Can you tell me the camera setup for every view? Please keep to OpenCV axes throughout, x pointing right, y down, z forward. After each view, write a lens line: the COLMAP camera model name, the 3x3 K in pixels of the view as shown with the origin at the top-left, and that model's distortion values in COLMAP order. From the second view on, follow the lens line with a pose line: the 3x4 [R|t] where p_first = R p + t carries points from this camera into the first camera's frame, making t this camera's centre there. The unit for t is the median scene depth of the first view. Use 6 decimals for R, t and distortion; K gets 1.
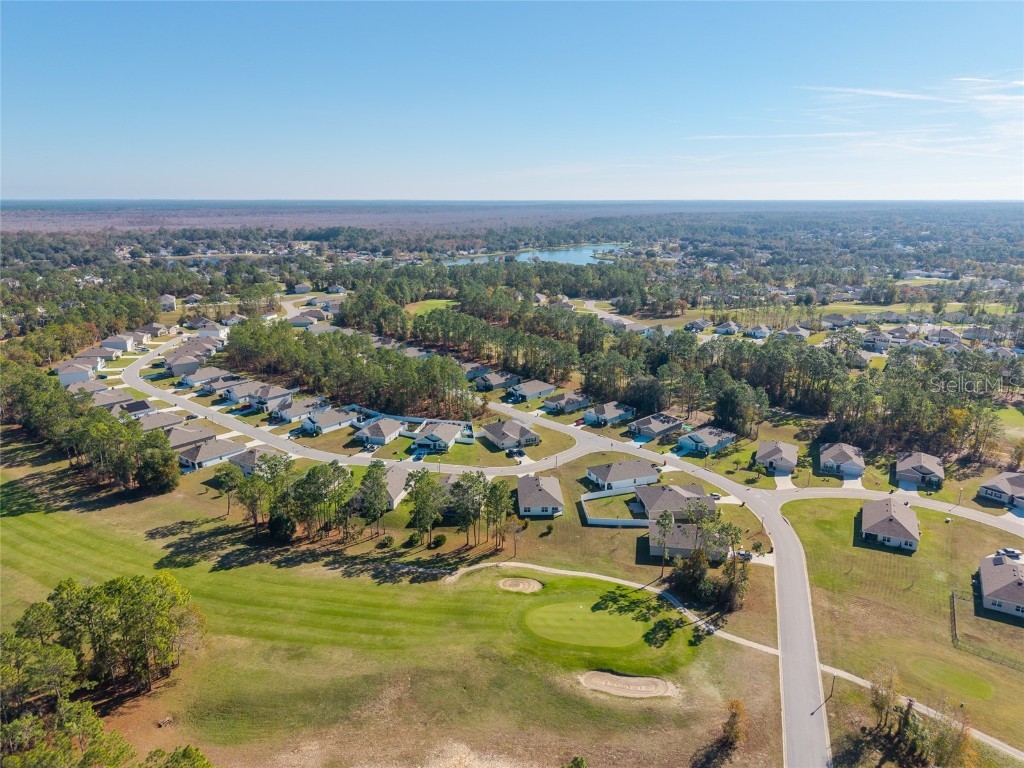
lens RADIAL K [[687.4, 0, 508.9], [0, 687.4, 384.3], [0, 0, 1]] dist [0.041345, -0.044550]
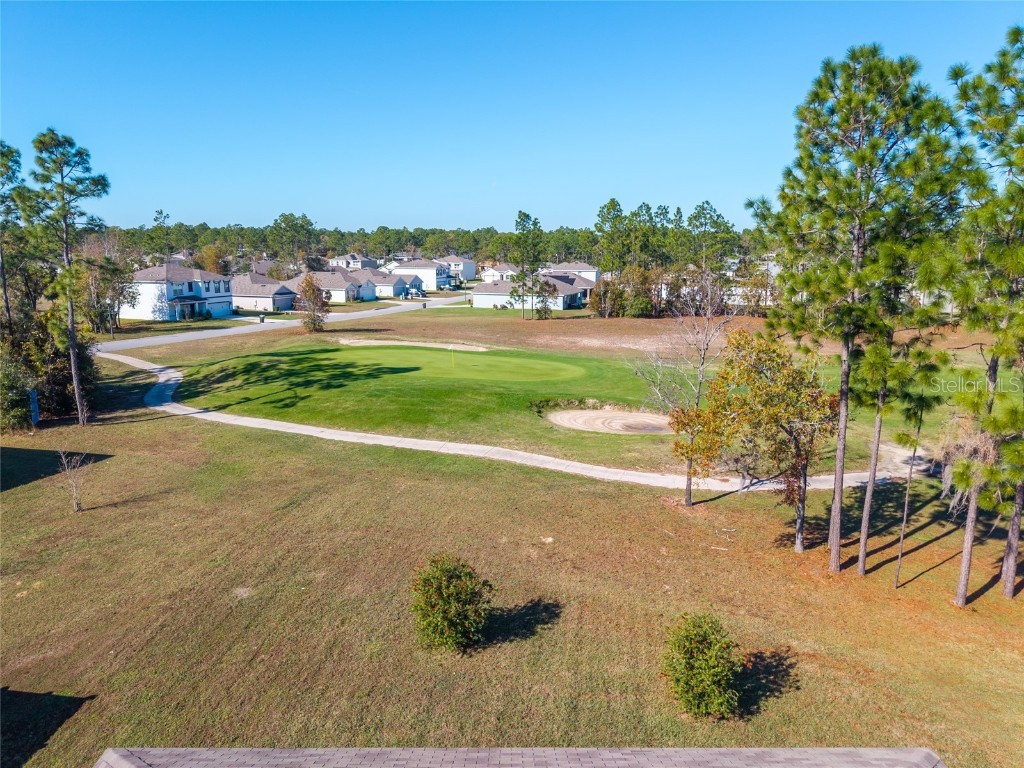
lens RADIAL K [[687.4, 0, 506.1], [0, 687.4, 381.3], [0, 0, 1]] dist [0.041345, -0.044550]
pose [[-0.999743, 0.000168, 0.022654, 0.048984], [0.010300, 0.894008, 0.447933, 0.129083], [-0.020178, 0.448051, -0.893780, 1.087689]]
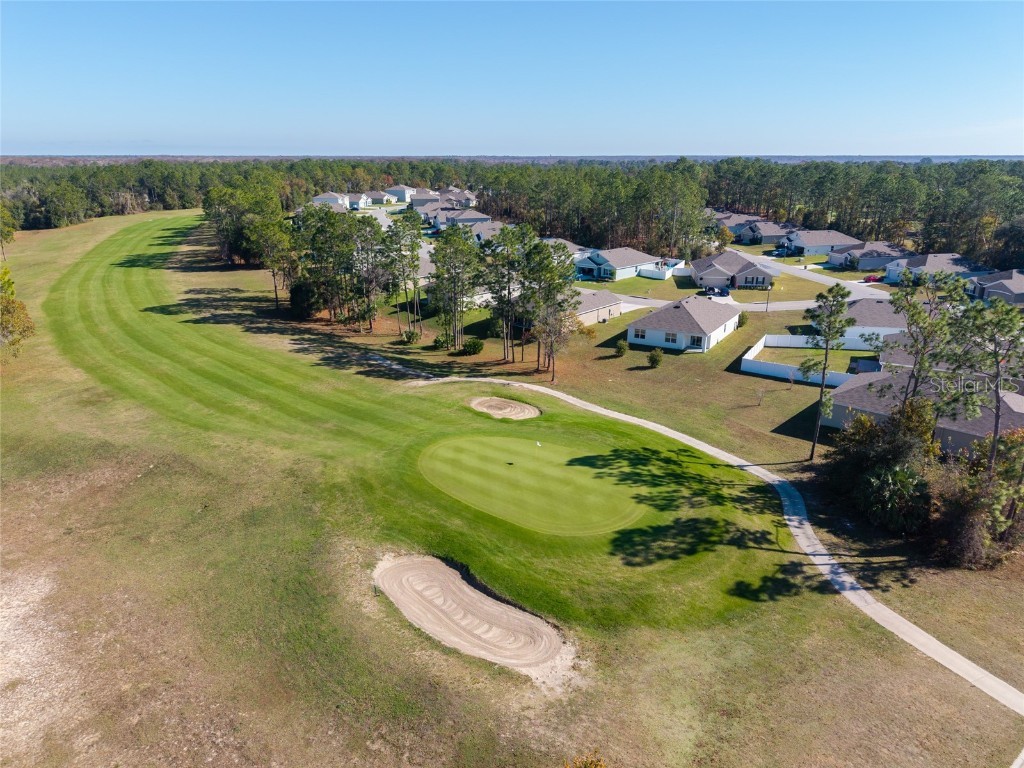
lens RADIAL K [[687.4, 0, 507.6], [0, 687.4, 388.5], [0, 0, 1]] dist [0.041345, -0.044550]
pose [[0.835308, 0.168356, -0.523371, 0.247868], [-0.137883, 0.985686, 0.097007, 0.196115], [0.532212, -0.008867, 0.846565, 0.491838]]
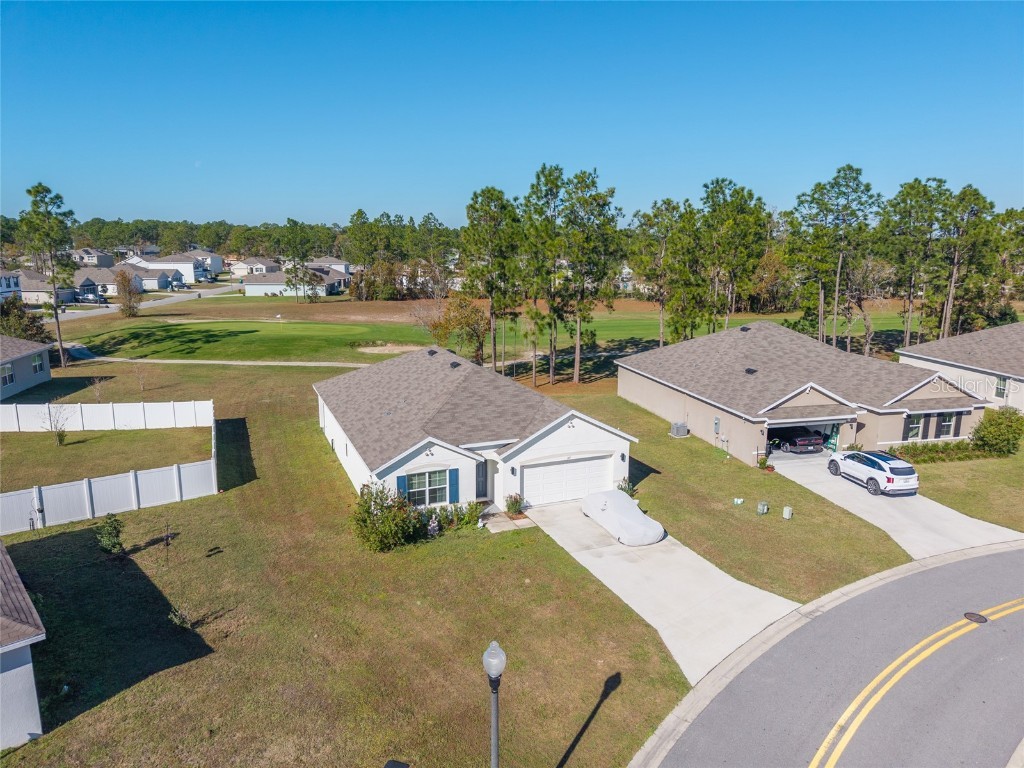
lens RADIAL K [[687.4, 0, 506.2], [0, 687.4, 383.5], [0, 0, 1]] dist [0.041345, -0.044550]
pose [[-0.934876, 0.072016, -0.347593, 0.105265], [-0.096611, 0.890621, 0.444366, 0.065543], [0.341575, 0.449008, -0.825662, 1.279307]]
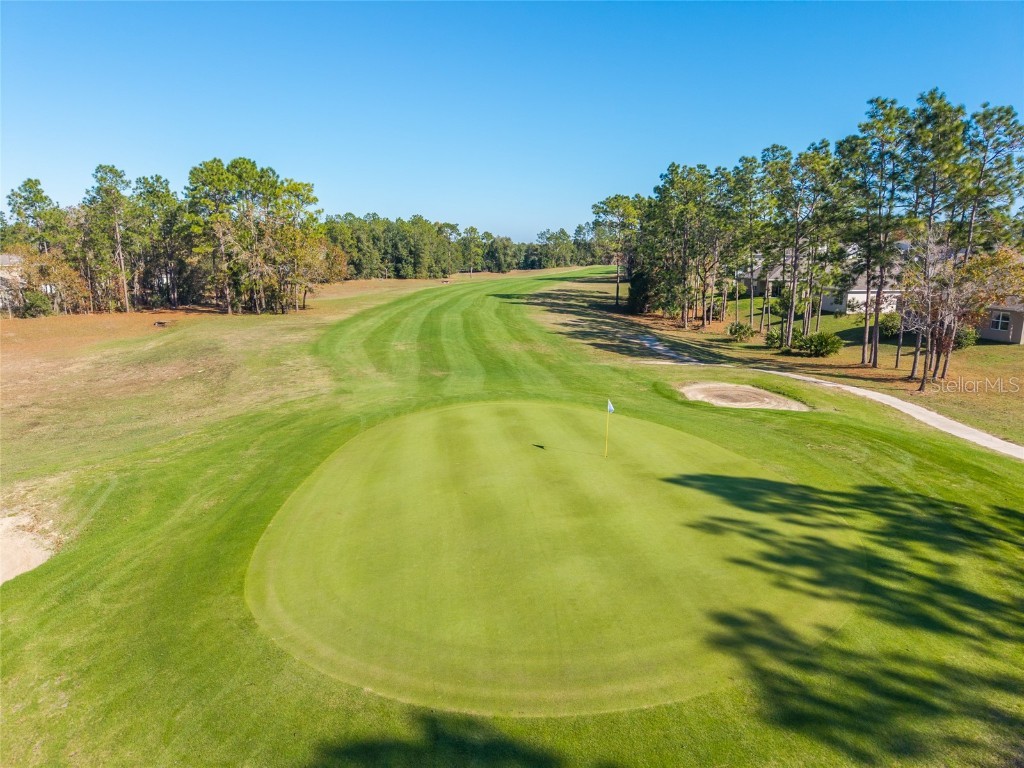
lens RADIAL K [[687.4, 0, 507.8], [0, 687.4, 384.6], [0, 0, 1]] dist [0.041345, -0.044550]
pose [[0.262905, 0.181308, -0.947633, 0.194952], [-0.258592, 0.959491, 0.111835, 0.243044], [0.929522, 0.215648, 0.299140, 0.740130]]
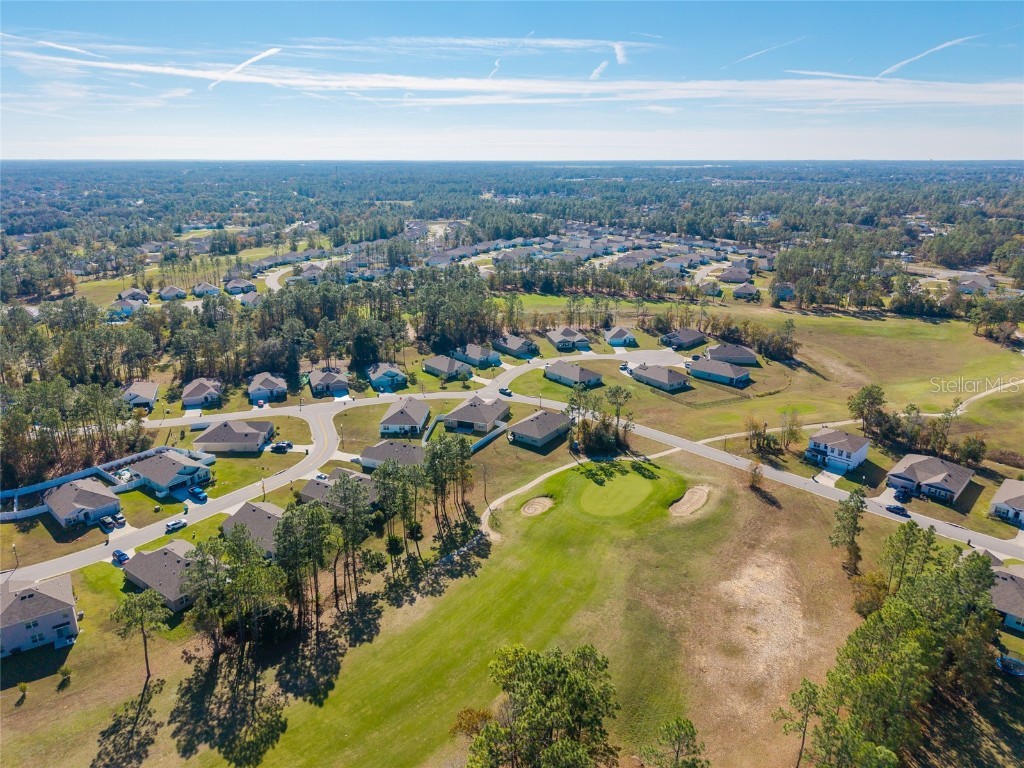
lens RADIAL K [[687.4, 0, 511.3], [0, 687.4, 389.1], [0, 0, 1]] dist [0.041345, -0.044550]
pose [[0.419916, -0.292458, 0.859150, -0.743314], [0.237666, 0.949056, 0.206902, -0.094556], [-0.875891, 0.117309, 0.468031, 0.448929]]
